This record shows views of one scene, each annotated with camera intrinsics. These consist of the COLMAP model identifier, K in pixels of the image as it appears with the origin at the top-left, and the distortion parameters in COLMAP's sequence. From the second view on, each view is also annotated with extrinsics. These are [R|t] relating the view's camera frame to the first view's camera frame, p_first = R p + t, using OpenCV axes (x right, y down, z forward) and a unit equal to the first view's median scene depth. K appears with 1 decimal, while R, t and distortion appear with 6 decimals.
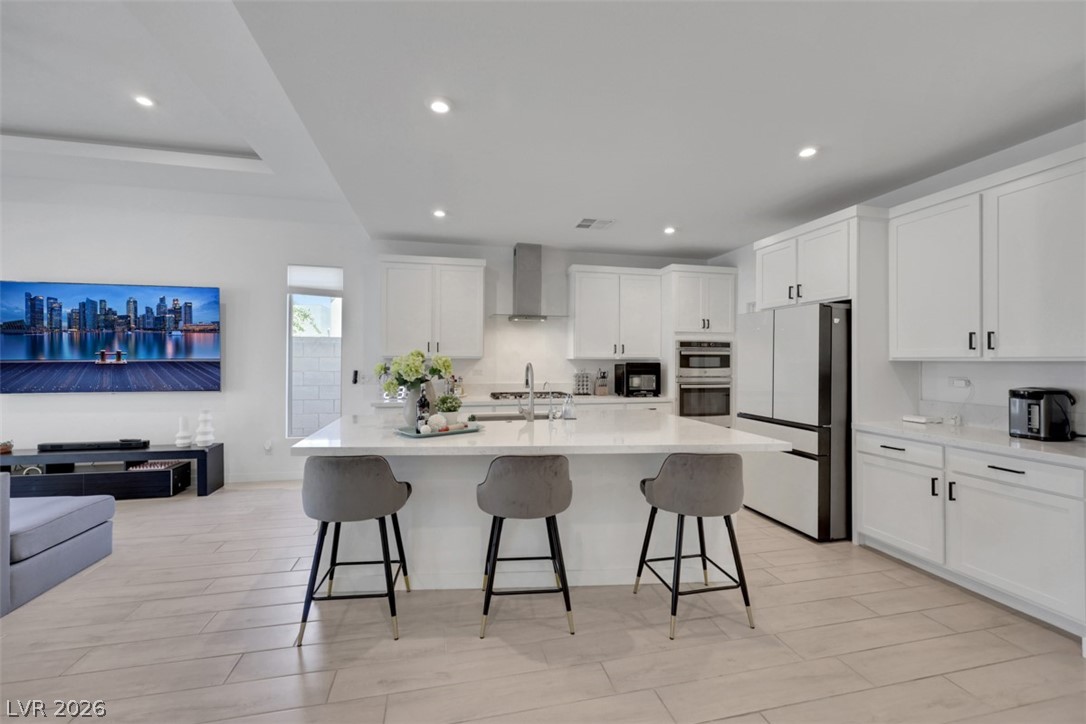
lens RADIAL K [[451.6, 0, 543.6], [0, 451.6, 359.2], [0, 0, 1]] dist [-0.001190, -0.000286]
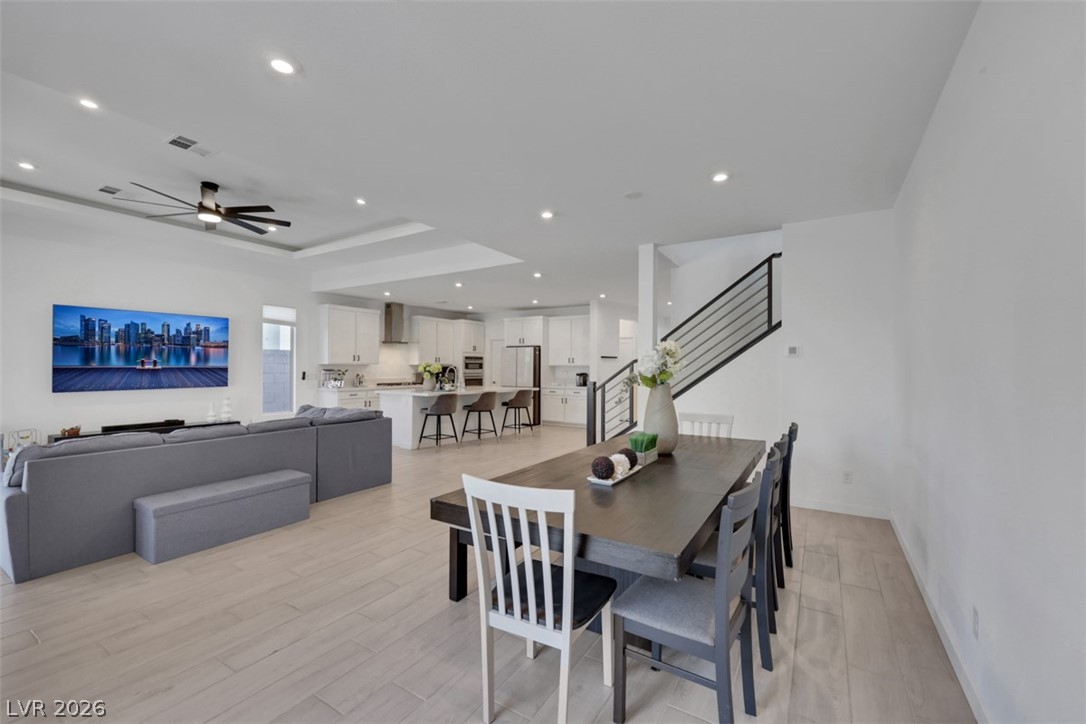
lens RADIAL K [[451.6, 0, 543.6], [0, 451.6, 359.2], [0, 0, 1]] dist [-0.001190, -0.000286]
pose [[0.694518, 0.008685, 0.719423, -1.109937], [-0.002009, 0.999947, -0.010132, -0.007816], [-0.719472, 0.005592, 0.694498, -0.845256]]
